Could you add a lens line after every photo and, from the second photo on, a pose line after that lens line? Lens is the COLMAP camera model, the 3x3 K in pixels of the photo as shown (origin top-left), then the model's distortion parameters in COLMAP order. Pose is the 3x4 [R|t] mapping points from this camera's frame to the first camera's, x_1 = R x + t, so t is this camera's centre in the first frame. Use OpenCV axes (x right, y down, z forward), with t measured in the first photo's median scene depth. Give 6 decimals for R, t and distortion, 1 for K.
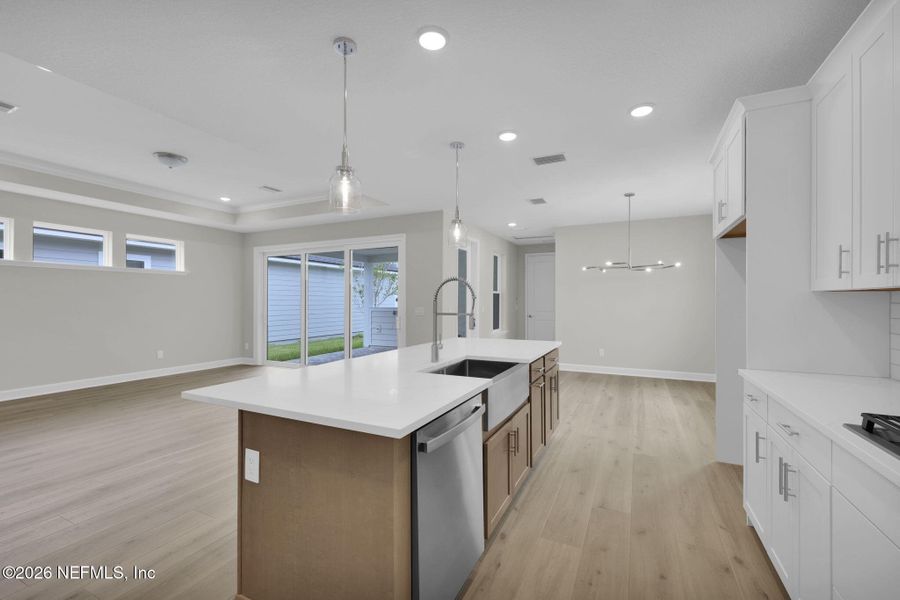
lens RADIAL K [[387.8, 0, 450.1], [0, 387.8, 297.3], [0, 0, 1]] dist [0.001128, 0.000204]
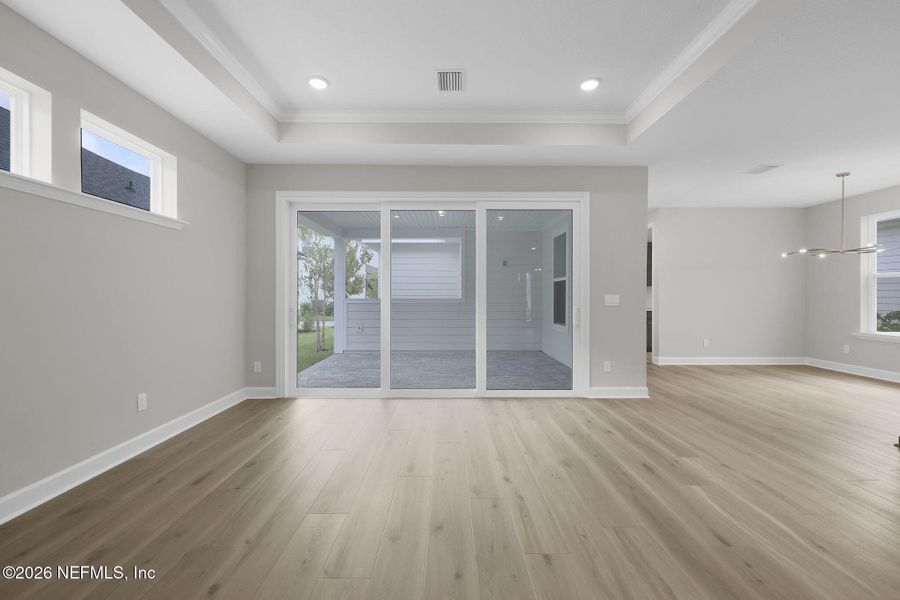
lens RADIAL K [[387.8, 0, 450.1], [0, 387.8, 297.3], [0, 0, 1]] dist [0.001128, 0.000204]
pose [[0.894491, -0.001778, 0.447083, -0.561640], [-0.004952, 0.999891, 0.013886, 0.017825], [-0.447059, -0.014635, 0.894385, 0.396988]]
